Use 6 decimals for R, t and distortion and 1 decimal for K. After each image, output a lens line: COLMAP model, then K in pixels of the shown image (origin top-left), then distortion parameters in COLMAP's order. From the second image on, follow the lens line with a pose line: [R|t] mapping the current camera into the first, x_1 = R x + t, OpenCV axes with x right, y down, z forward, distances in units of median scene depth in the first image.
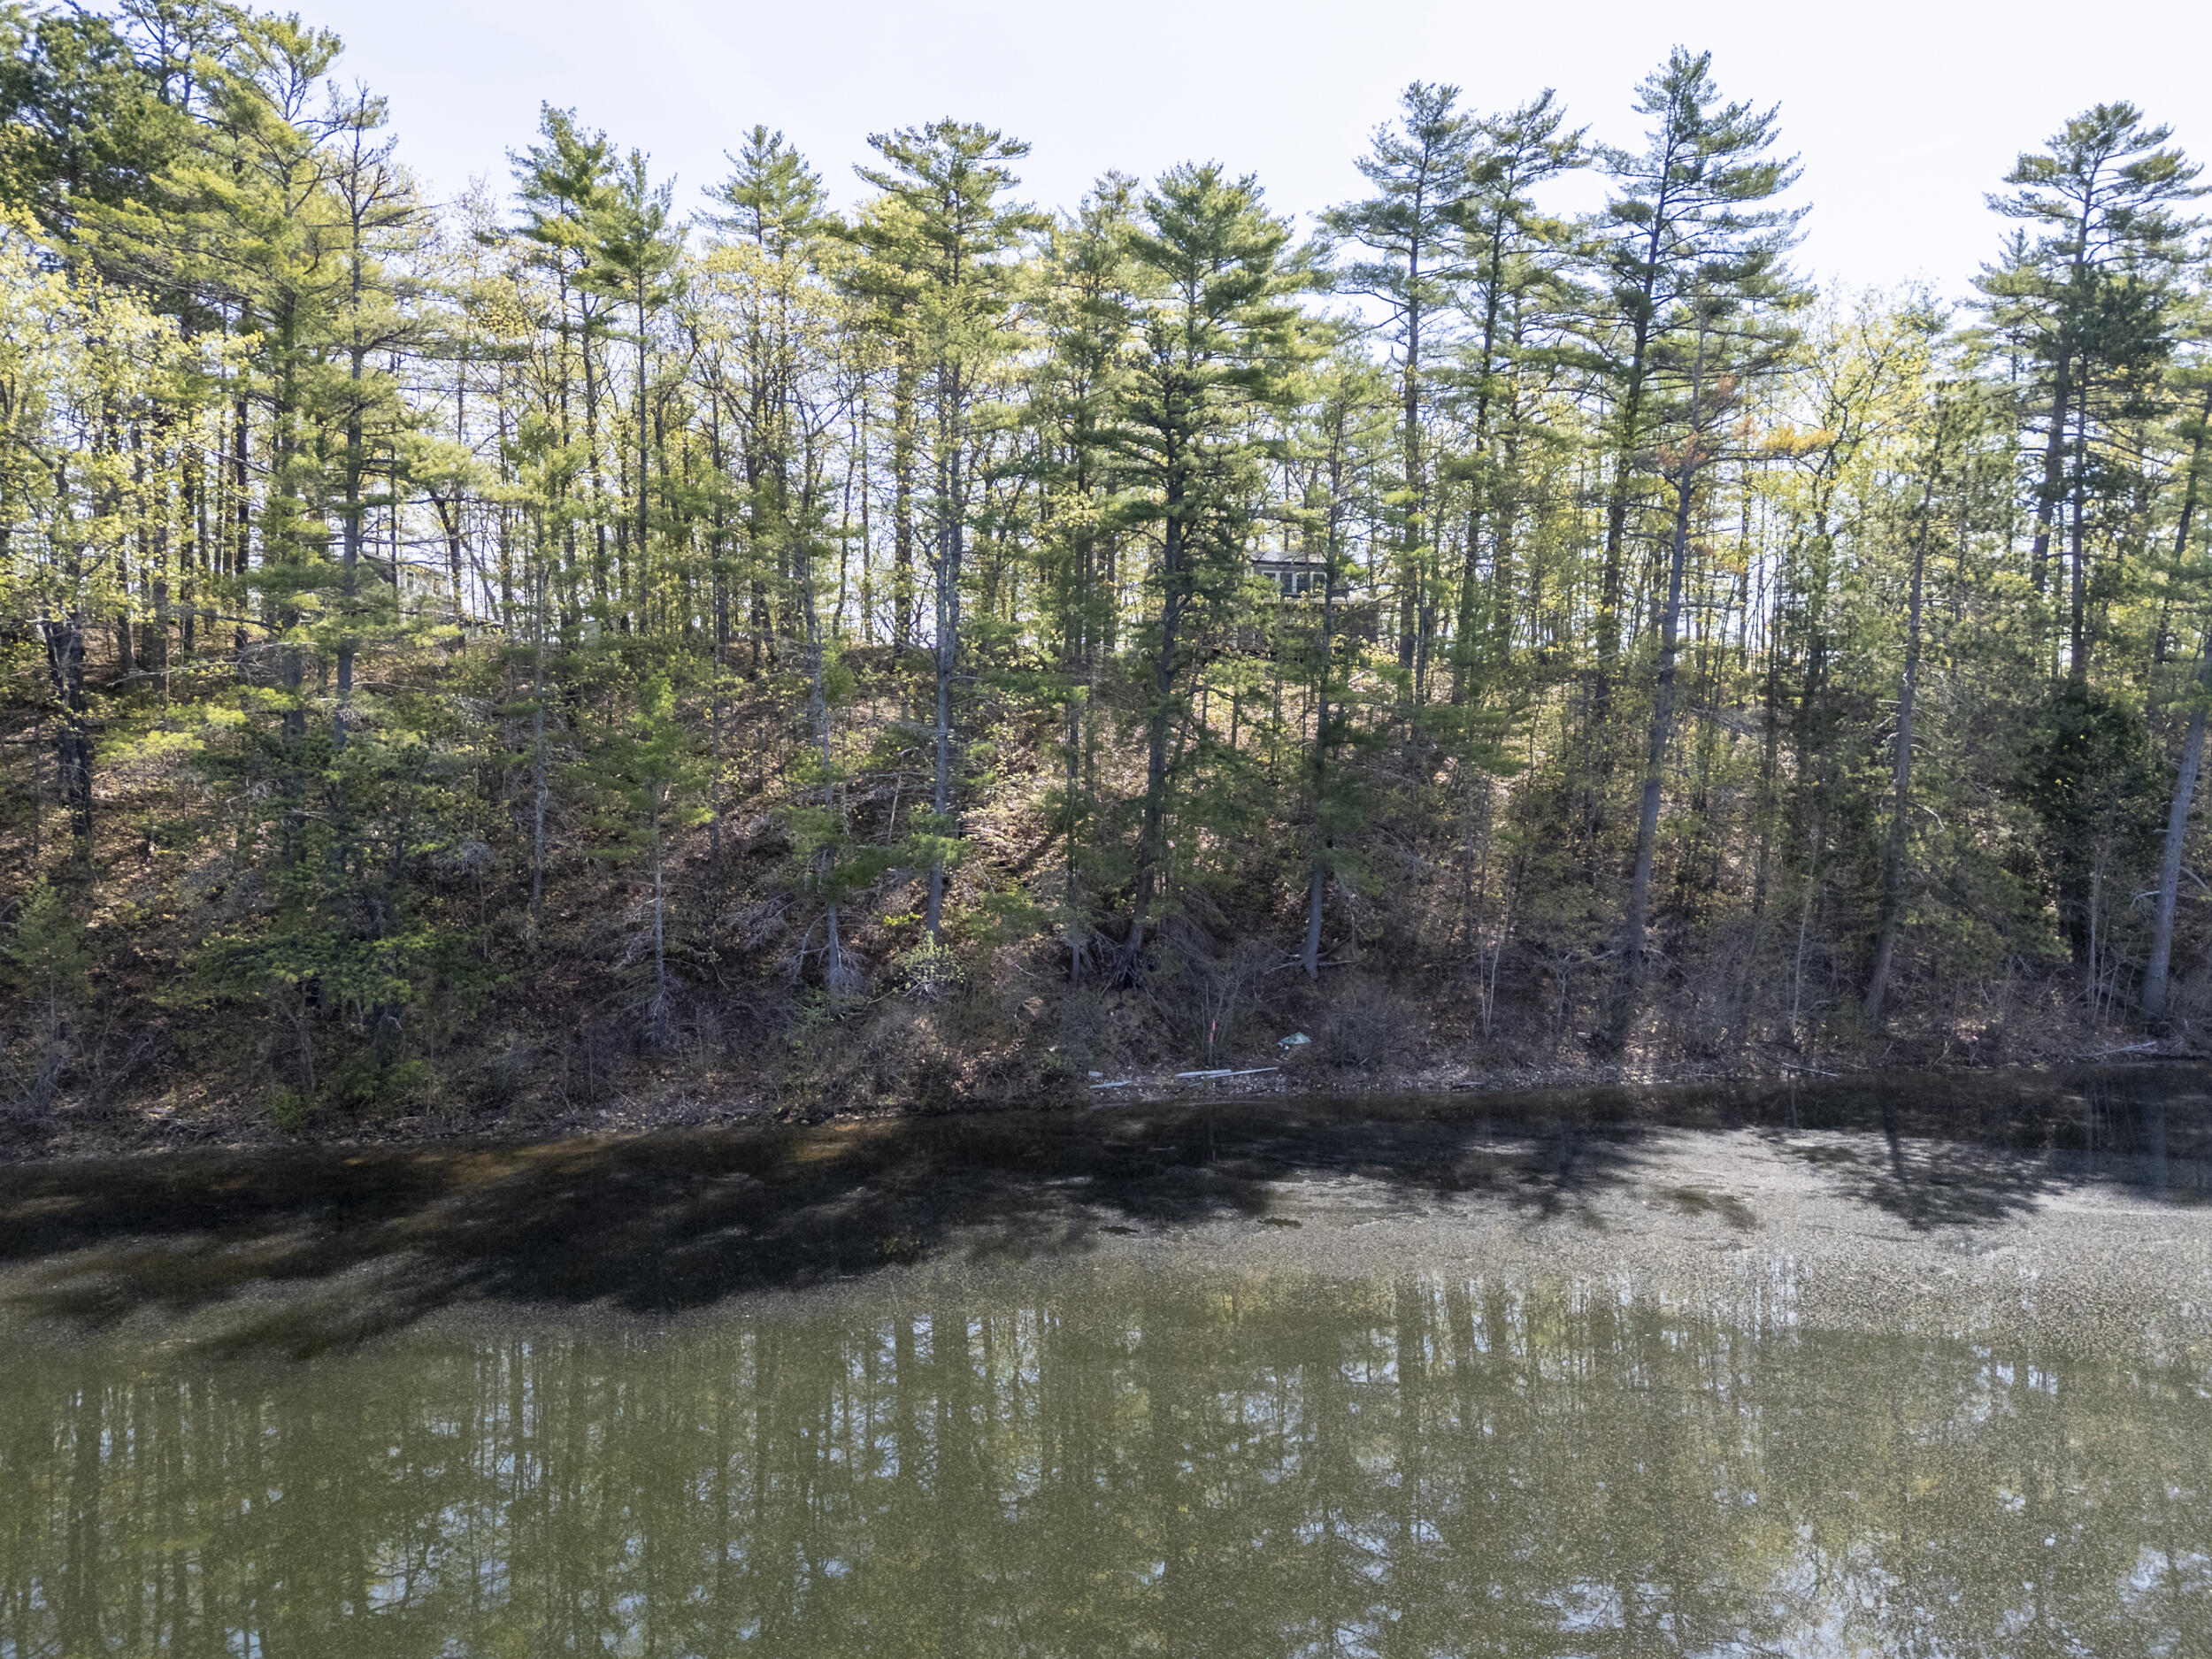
lens RADIAL K [[1666.5, 0, 1106.0], [0, 1666.5, 829.5], [0, 0, 1]] dist [0.001118, 0.000030]
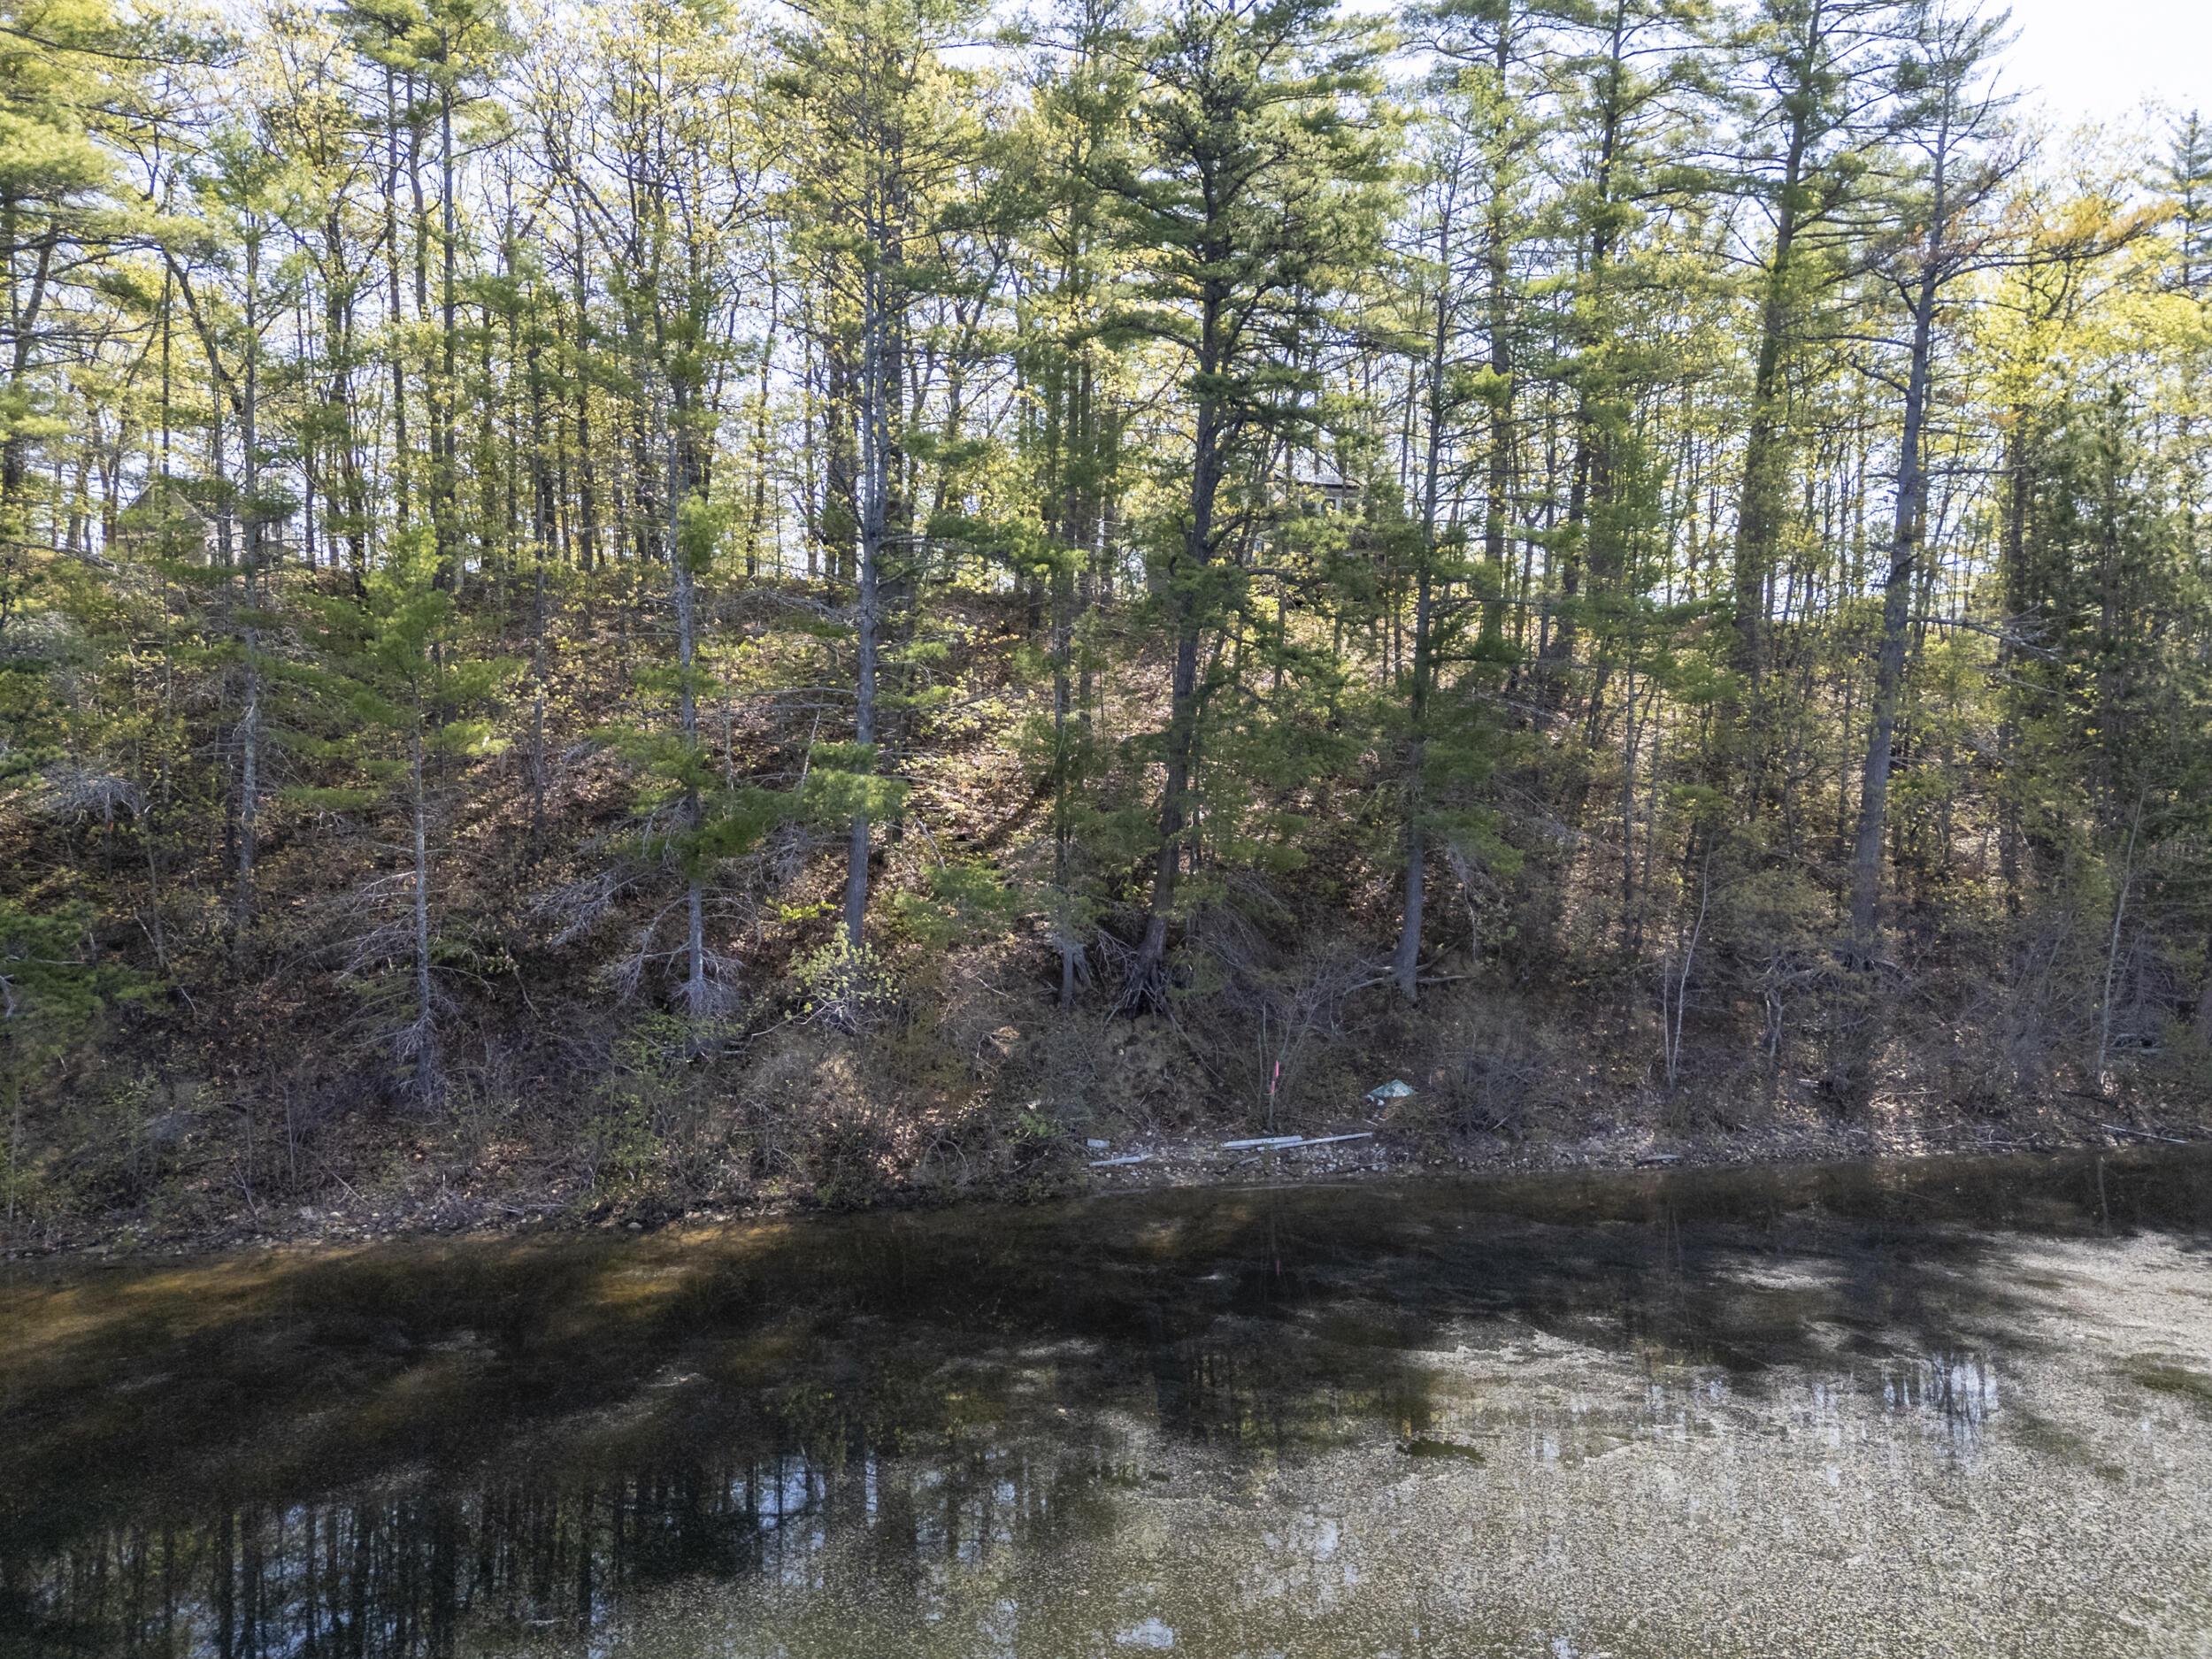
lens RADIAL K [[1666.5, 0, 1106.0], [0, 1666.5, 829.5], [0, 0, 1]] dist [0.001118, 0.000030]
pose [[0.999951, 0.001041, 0.009831, -0.009800], [-0.000810, 0.999724, -0.023466, 0.038052], [-0.009853, 0.023457, 0.999676, 0.338717]]
